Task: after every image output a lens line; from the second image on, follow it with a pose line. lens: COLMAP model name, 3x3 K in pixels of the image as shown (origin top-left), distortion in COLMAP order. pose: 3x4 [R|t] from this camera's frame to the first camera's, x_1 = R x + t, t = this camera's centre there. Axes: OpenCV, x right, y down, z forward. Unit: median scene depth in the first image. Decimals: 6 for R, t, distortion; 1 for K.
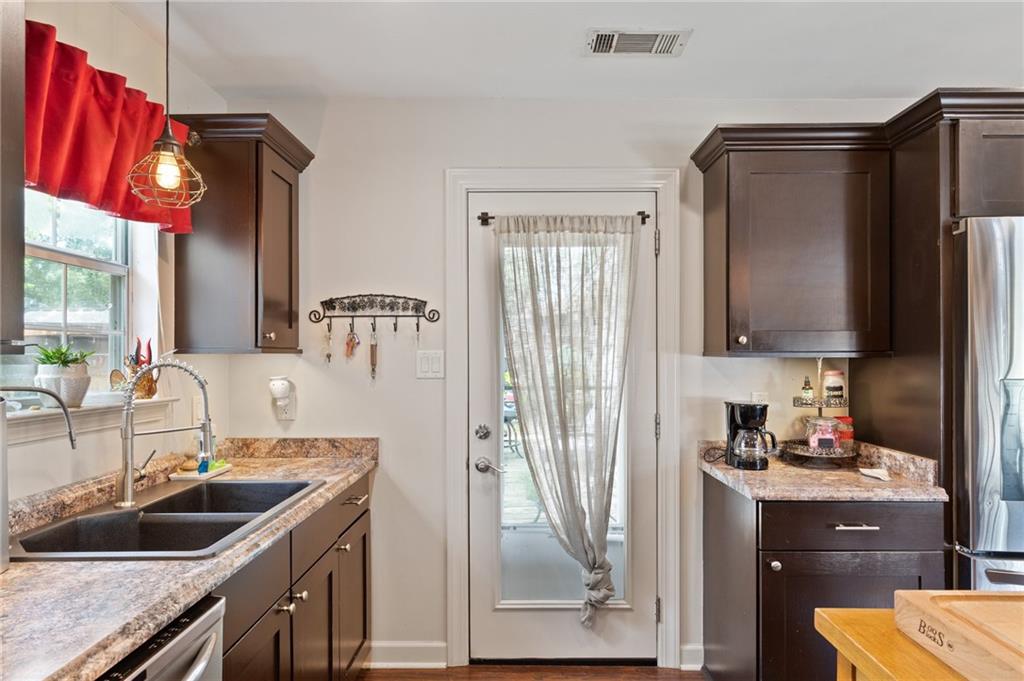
lens RADIAL K [[626.9, 0, 519.3], [0, 626.9, 354.1], [0, 0, 1]] dist [-0.004009, 0.000177]
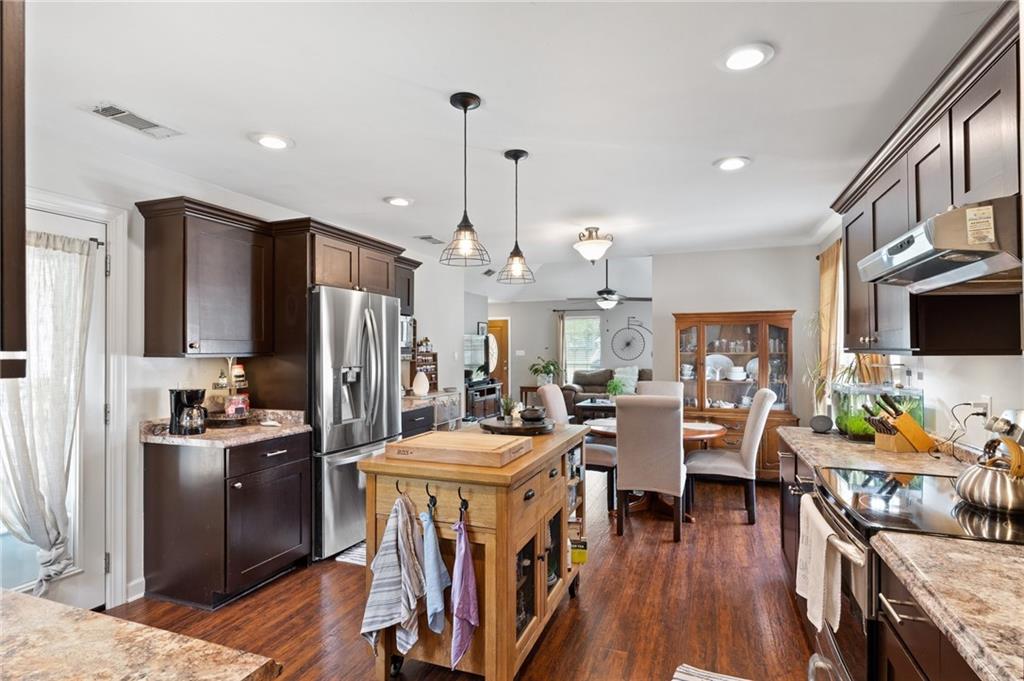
lens RADIAL K [[545.0, 0, 511.3], [0, 545.0, 342.5], [0, 0, 1]] dist [-0.000014, -0.000303]
pose [[0.340885, 0.009794, 0.940054, -0.563690], [0.001570, 0.999938, -0.010988, -0.014232], [-0.940104, 0.005221, 0.340849, -0.125226]]
